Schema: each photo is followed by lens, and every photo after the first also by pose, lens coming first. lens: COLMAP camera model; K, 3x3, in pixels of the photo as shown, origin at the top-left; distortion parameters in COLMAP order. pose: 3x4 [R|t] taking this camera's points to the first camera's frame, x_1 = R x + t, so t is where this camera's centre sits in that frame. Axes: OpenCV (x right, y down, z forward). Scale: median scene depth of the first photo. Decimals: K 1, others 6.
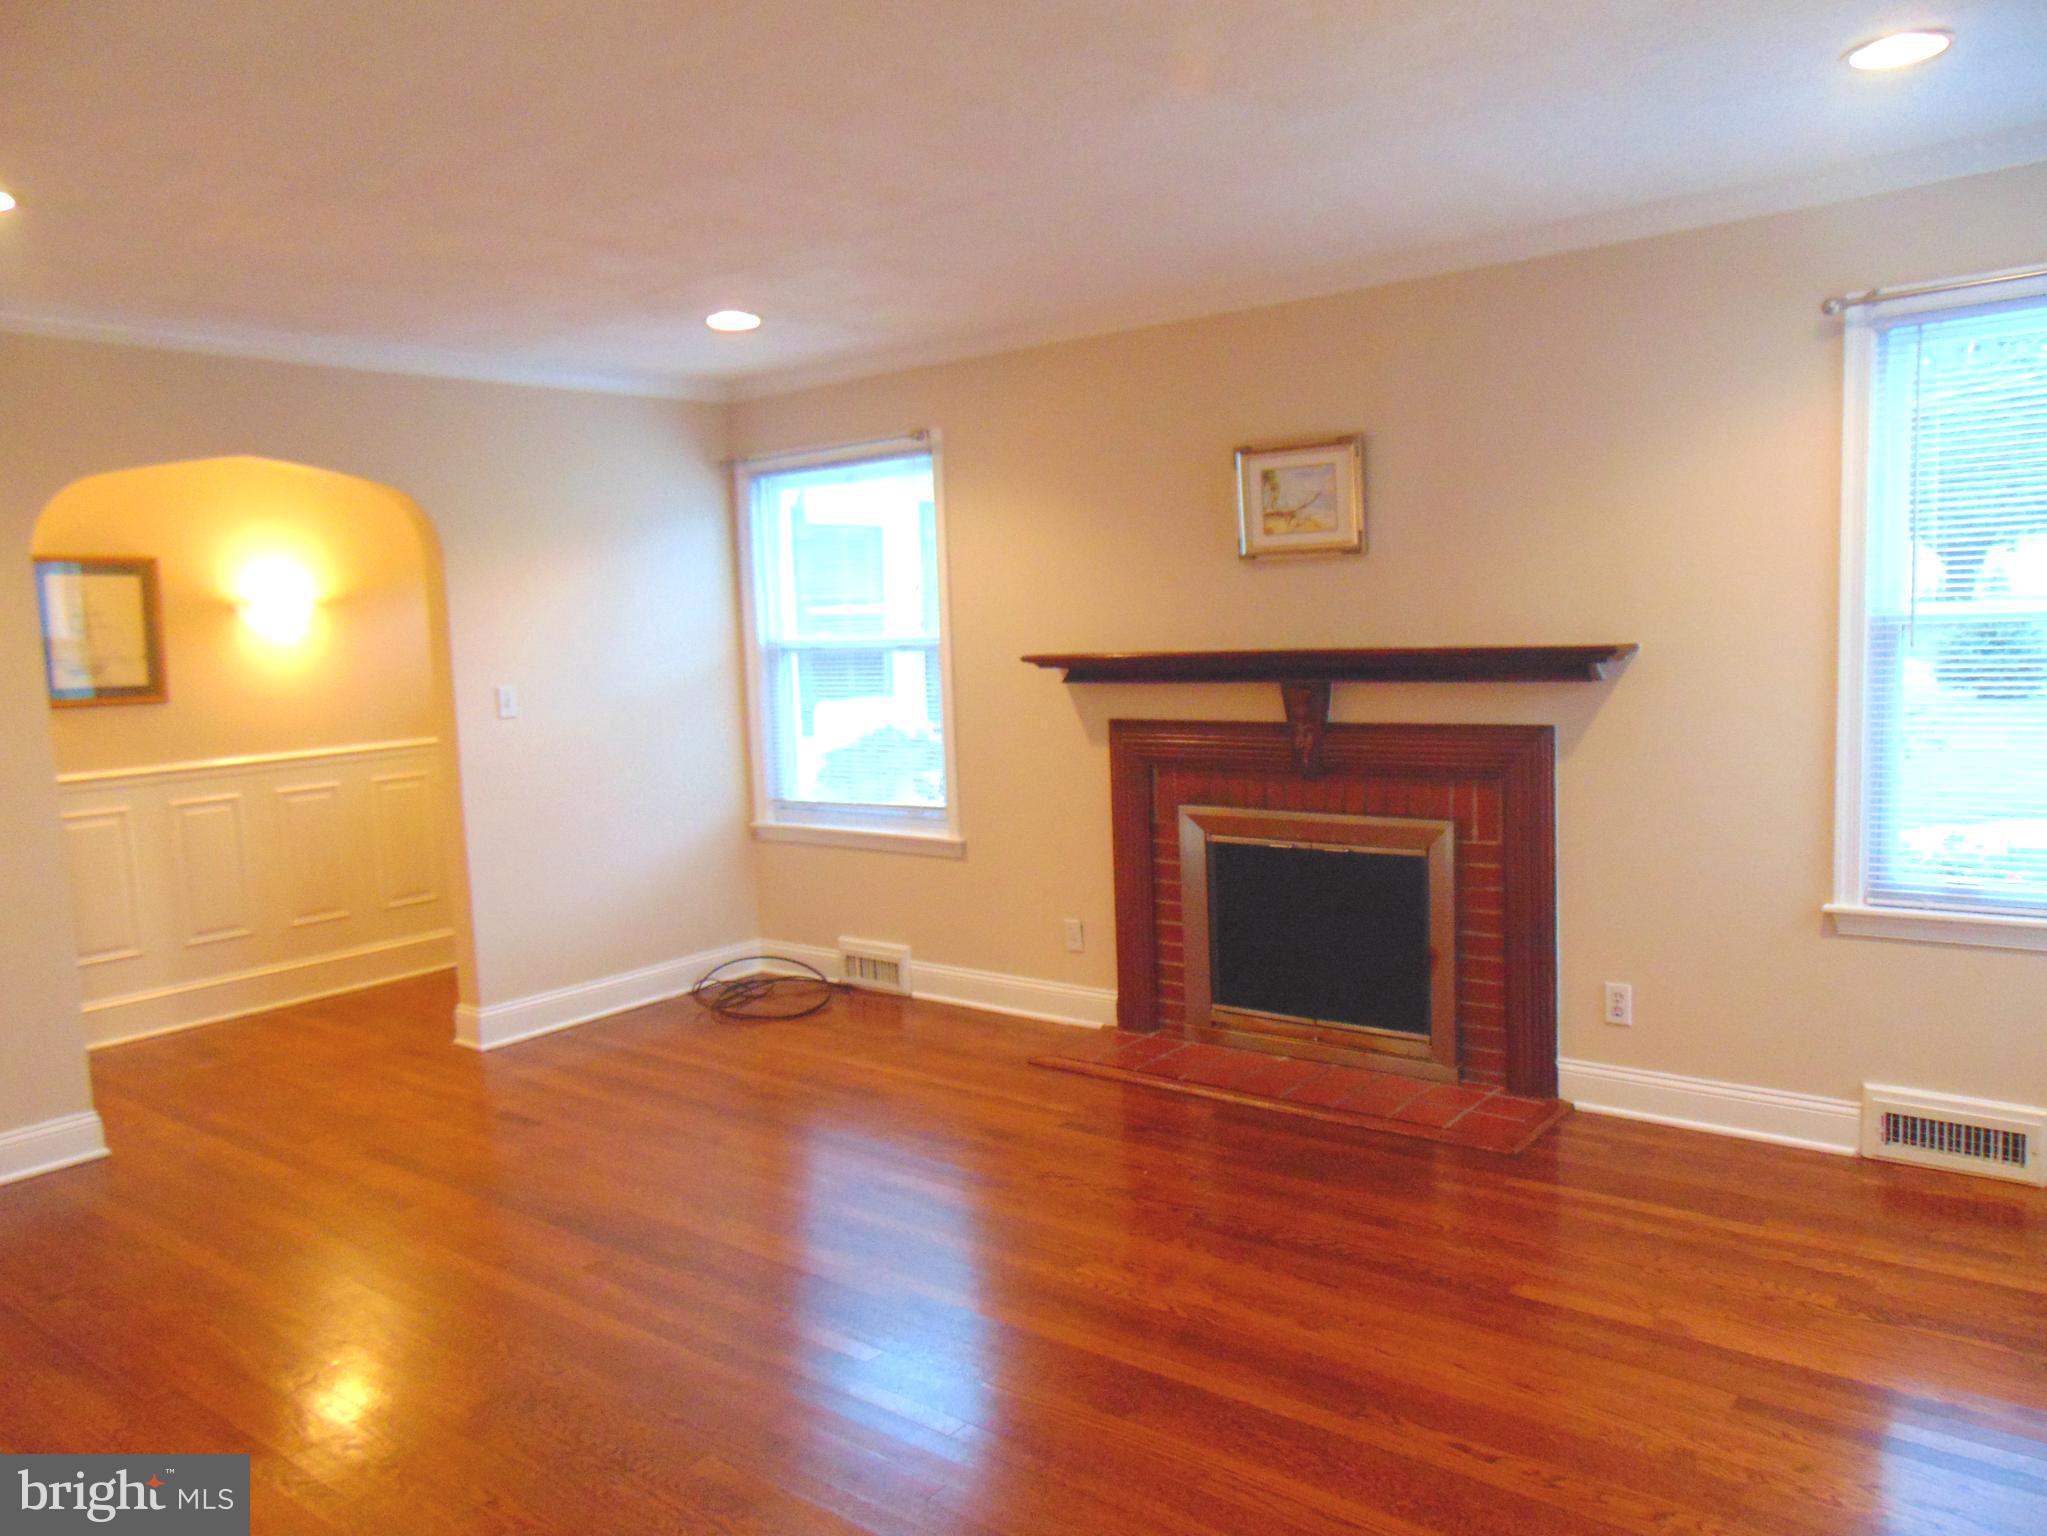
lens RADIAL K [[1508.0, 0, 1023.5], [0, 1508.0, 768.0], [0, 0, 1]] dist [-0.043354, 0.000615]
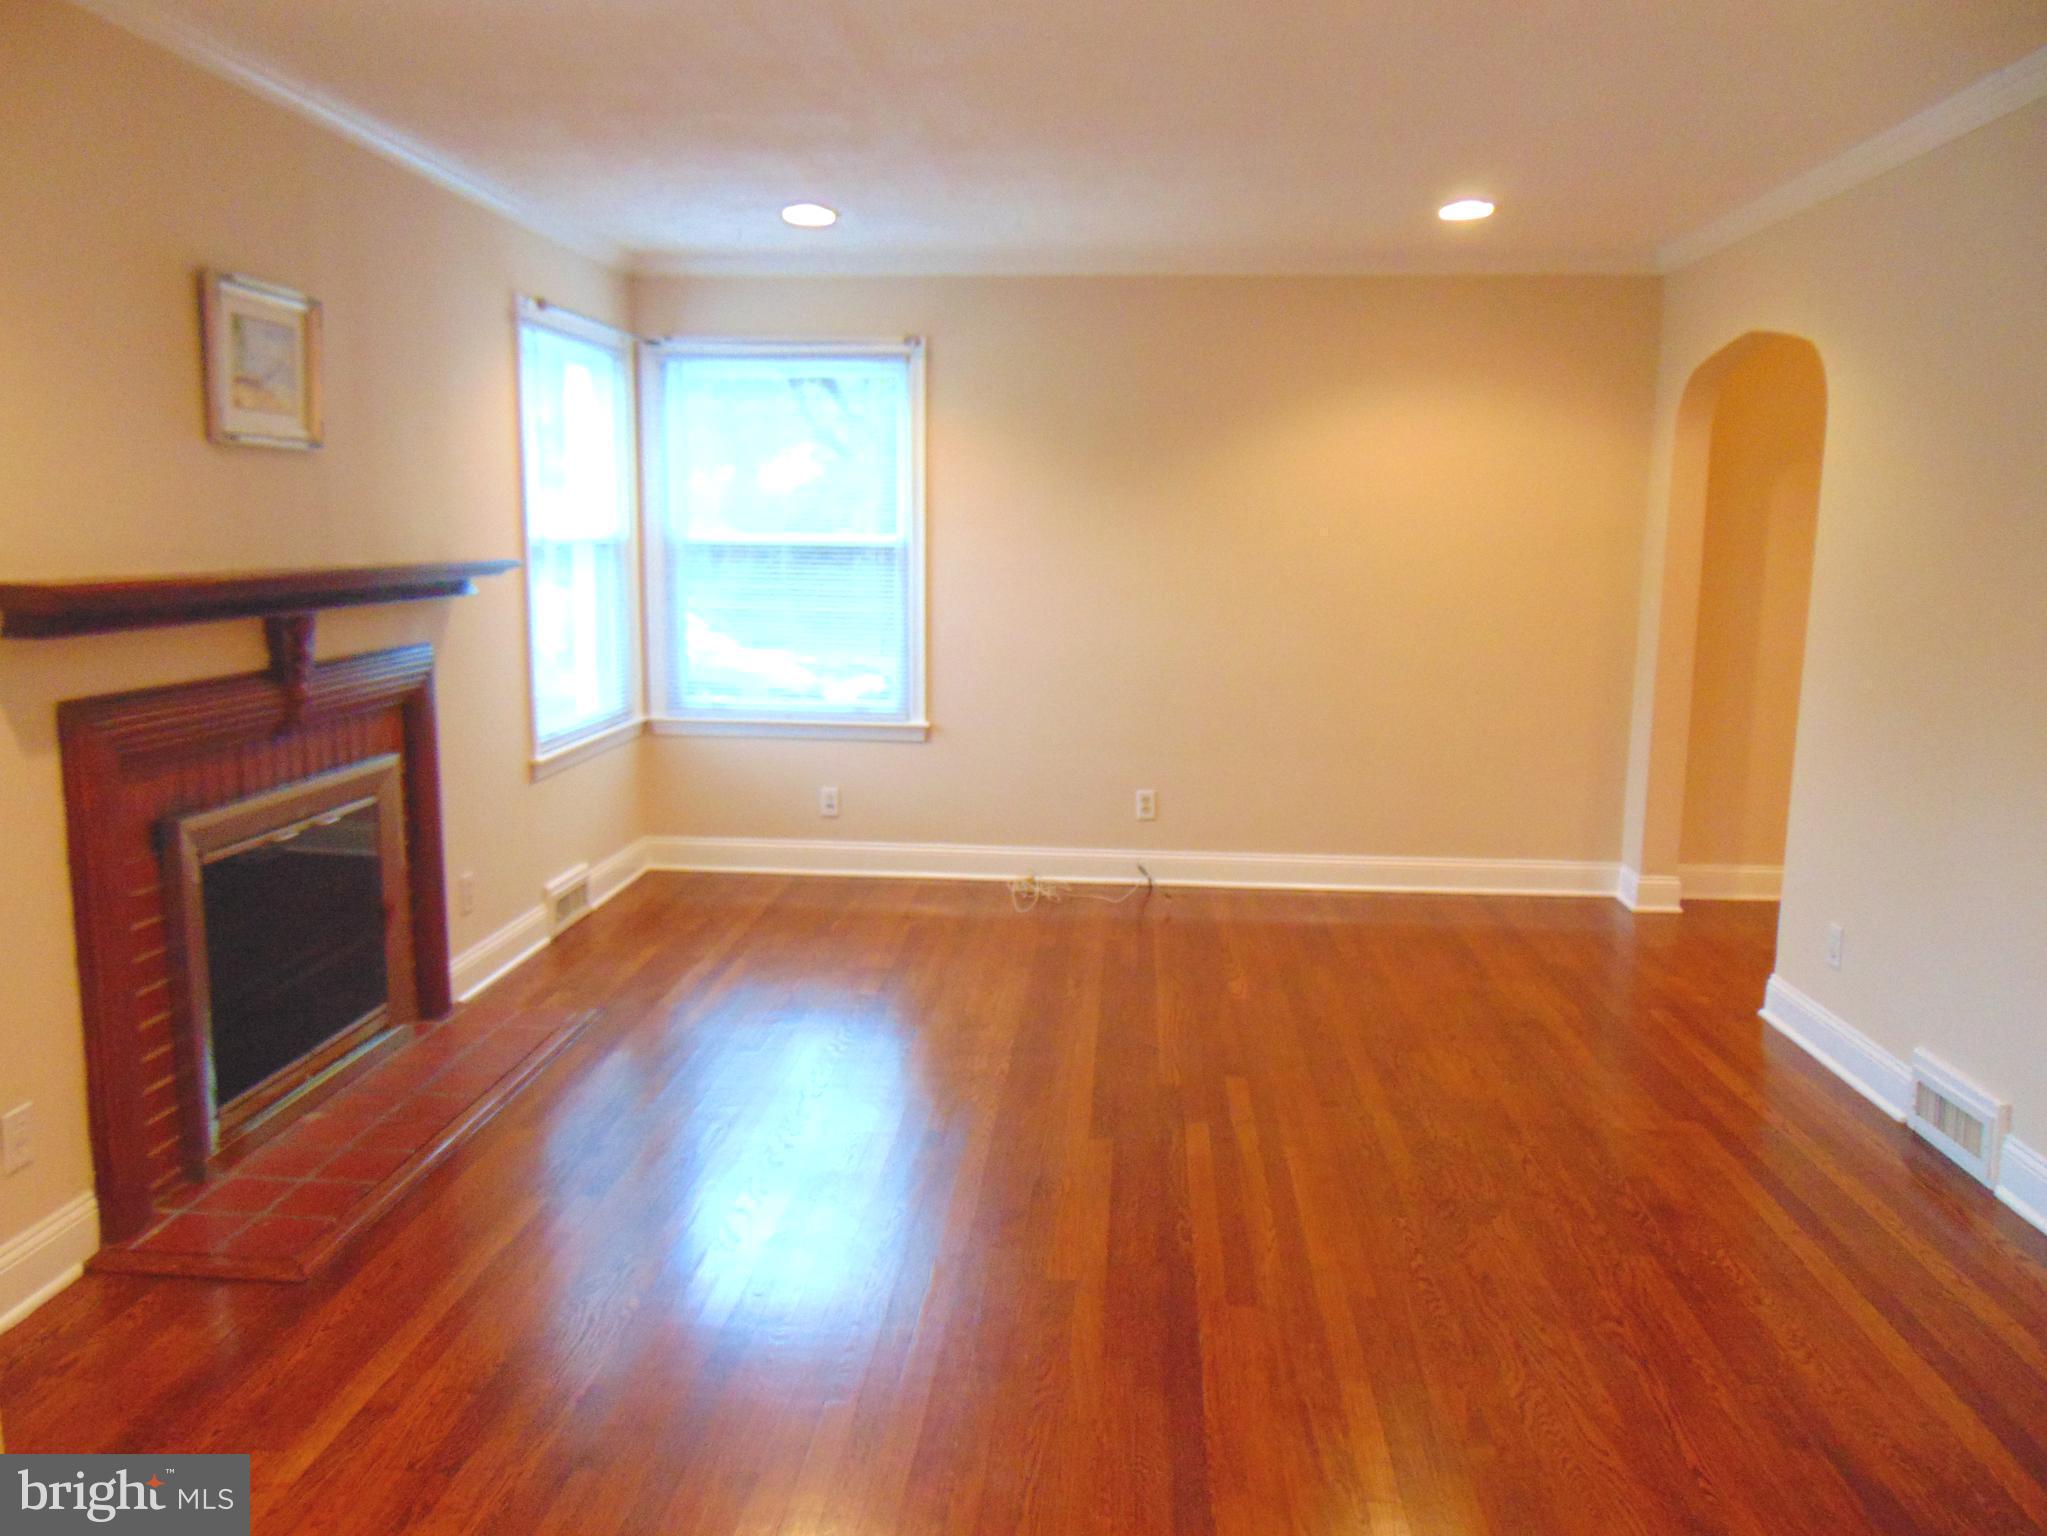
lens RADIAL K [[1480.2, 0, 1023.5], [0, 1480.2, 768.0], [0, 0, 1]] dist [0.002189, -0.000370]
pose [[-0.561698, -0.103548, 0.820837, -0.638849], [0.088394, 0.978947, 0.183981, -0.085041], [-0.822606, 0.175899, -0.540720, 1.110086]]
